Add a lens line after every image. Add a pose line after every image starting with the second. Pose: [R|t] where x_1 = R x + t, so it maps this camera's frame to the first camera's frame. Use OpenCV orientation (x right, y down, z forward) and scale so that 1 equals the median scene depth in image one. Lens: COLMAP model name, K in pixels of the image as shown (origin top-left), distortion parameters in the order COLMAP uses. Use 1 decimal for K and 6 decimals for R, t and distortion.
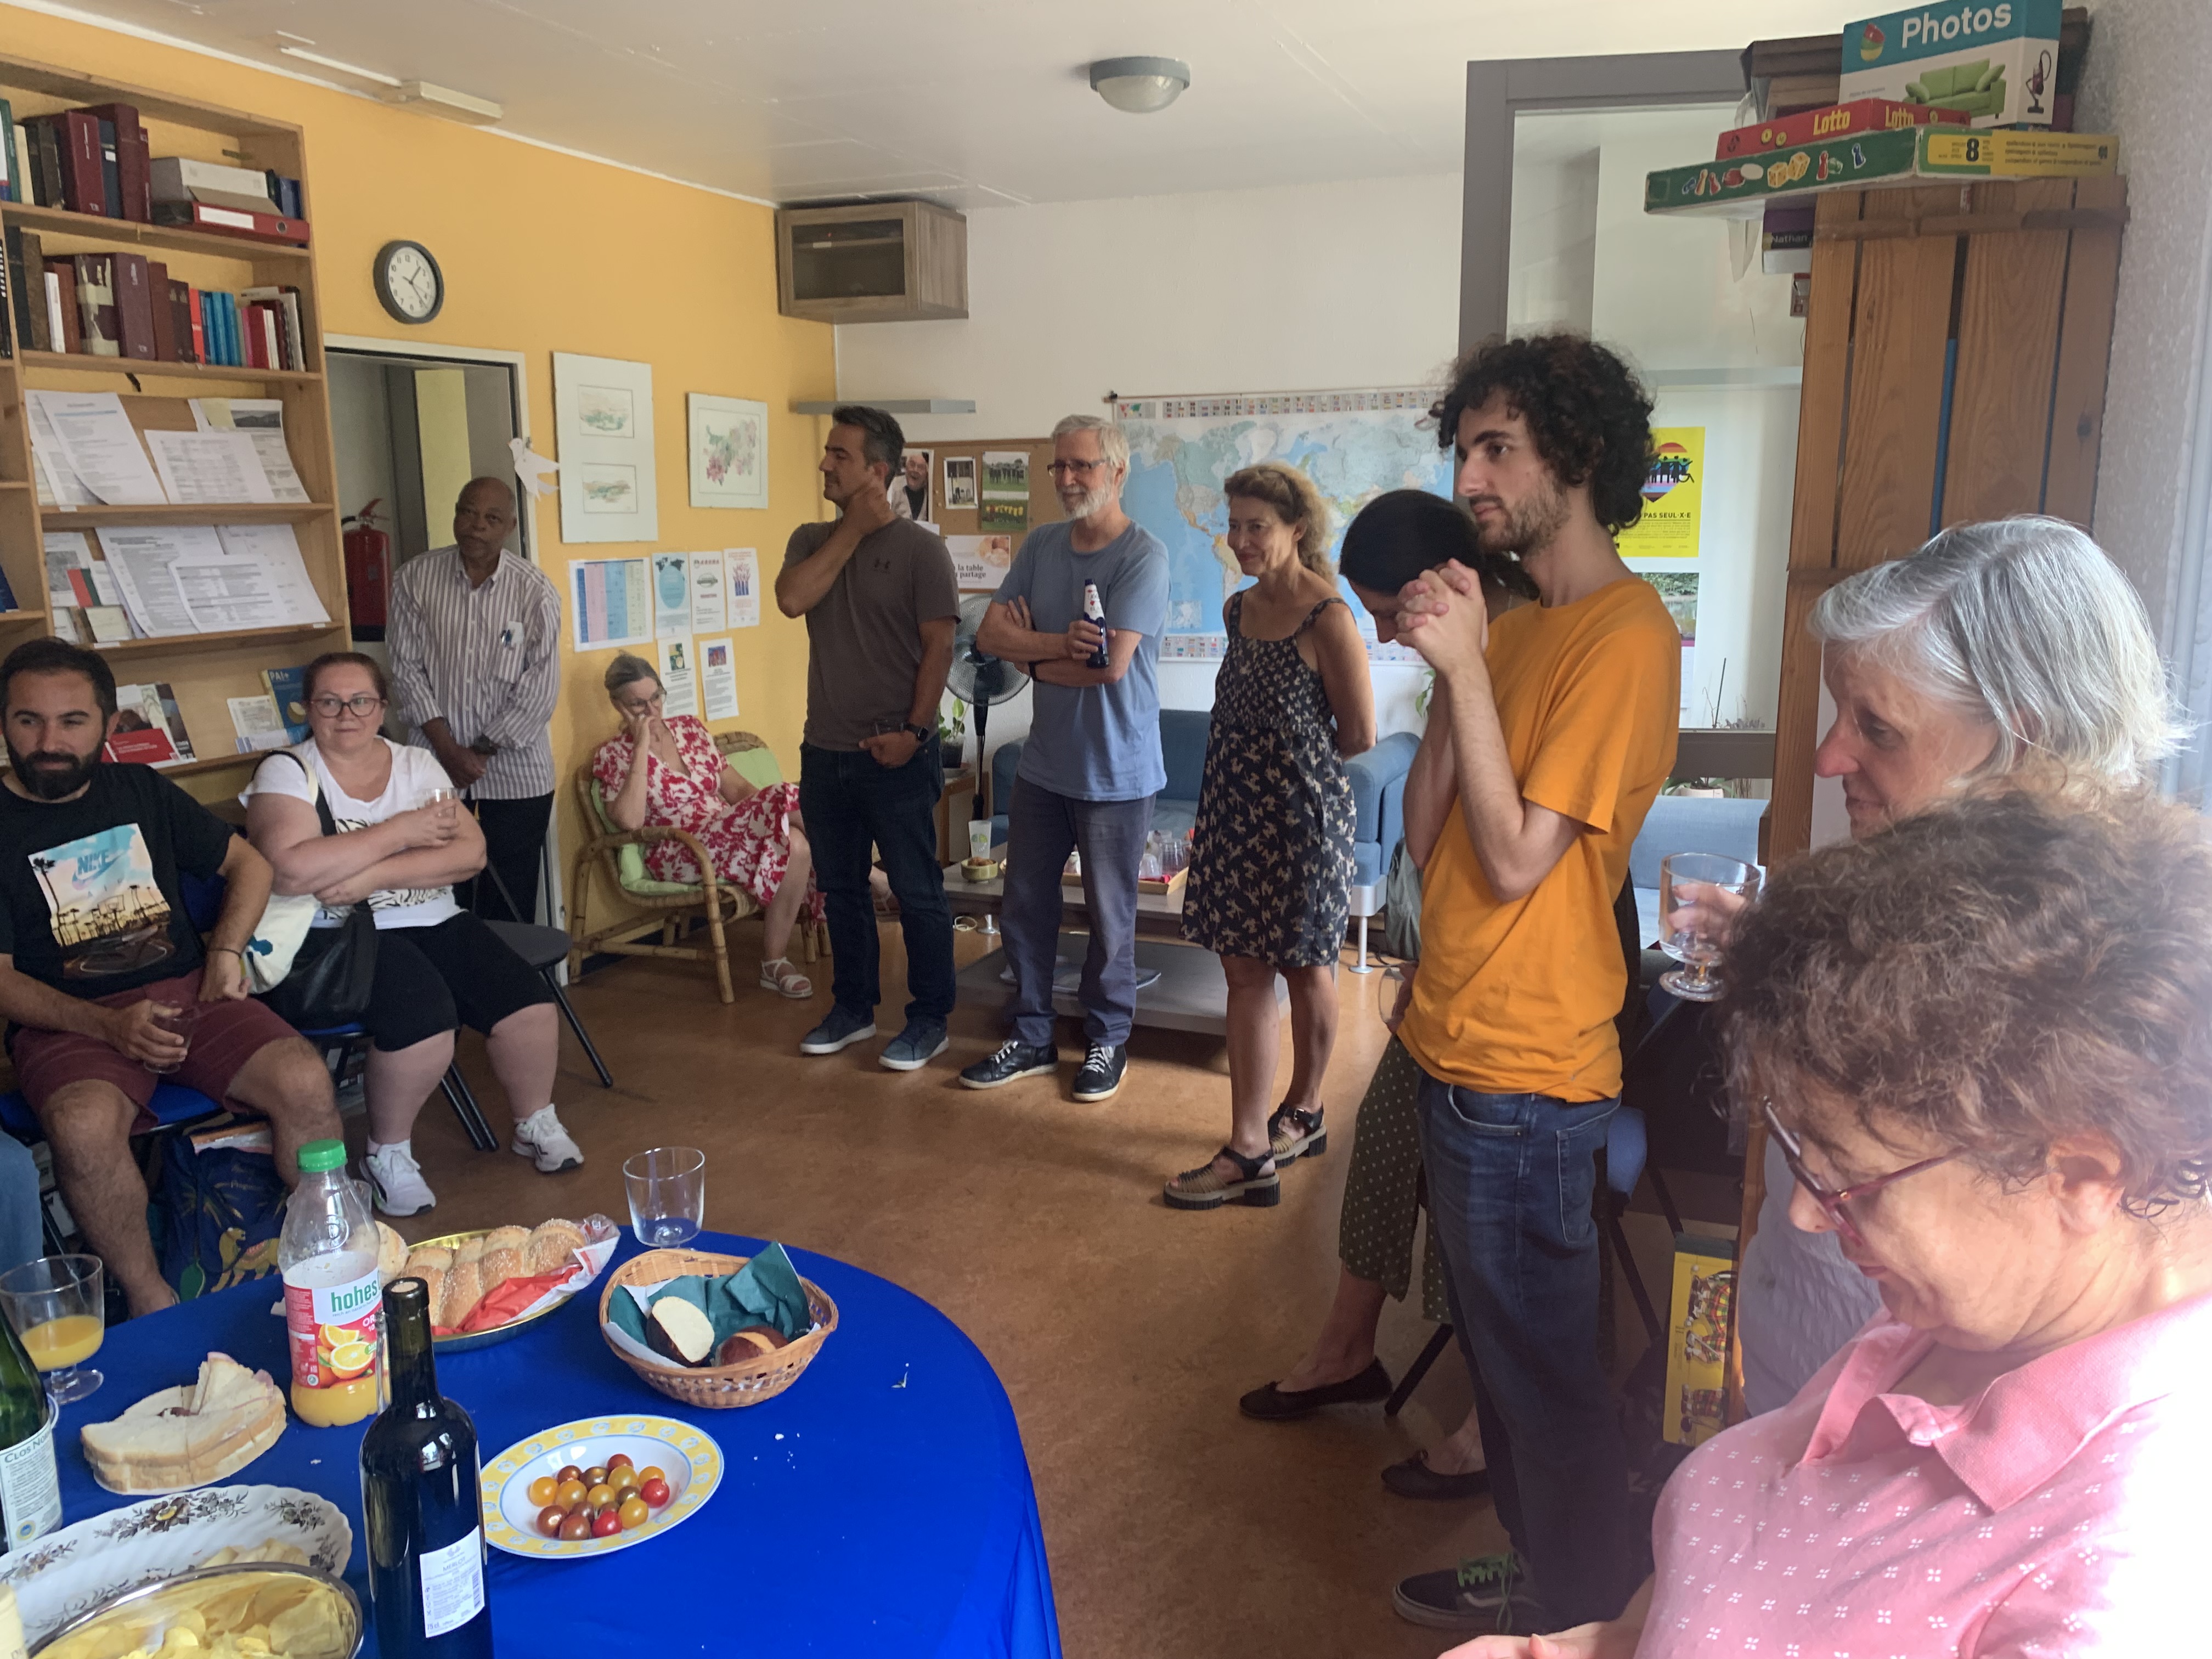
lens RADIAL K [[1679.8, 0, 1119.7], [0, 1679.8, 835.7], [0, 0, 1]] dist [0.021950, -0.018711]
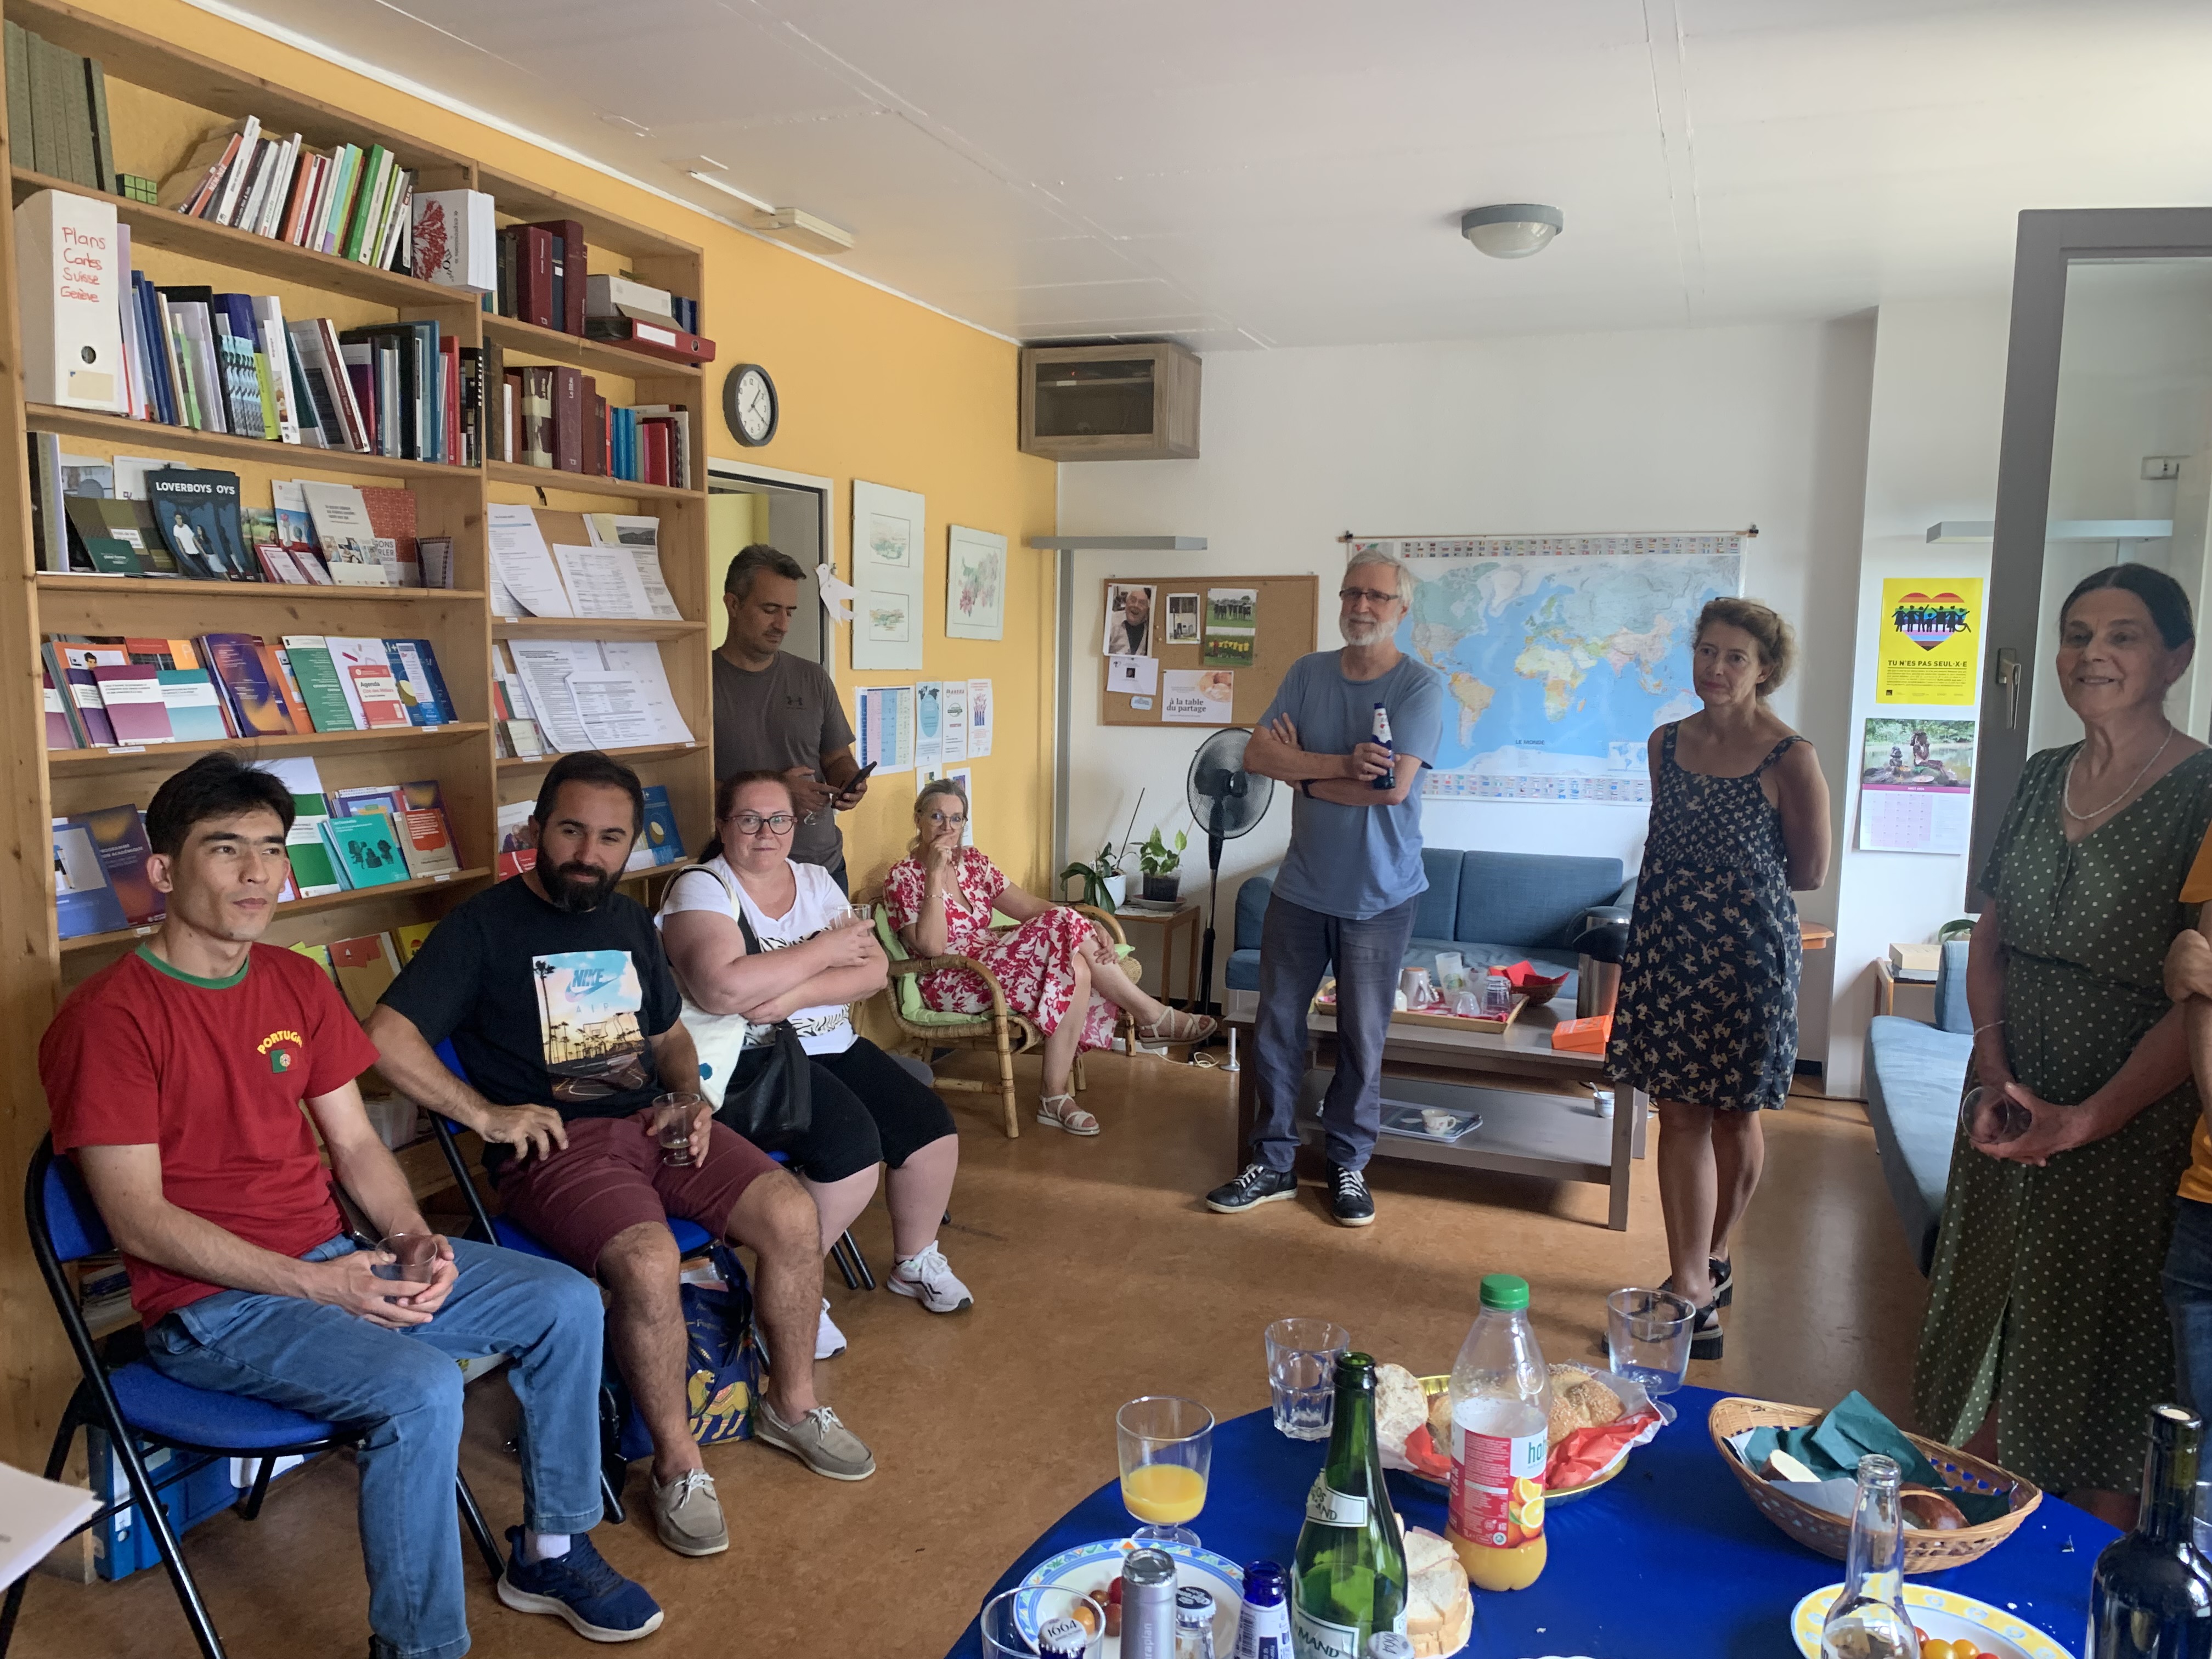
lens RADIAL K [[1679.8, 0, 1100.7], [0, 1679.8, 863.2], [0, 0, 1]] dist [0.021950, -0.018711]
pose [[0.999445, 0.018473, 0.027719, -0.275653], [-0.016532, 0.997501, -0.068695, 0.007838], [-0.028919, 0.068199, 0.997253, 0.023277]]
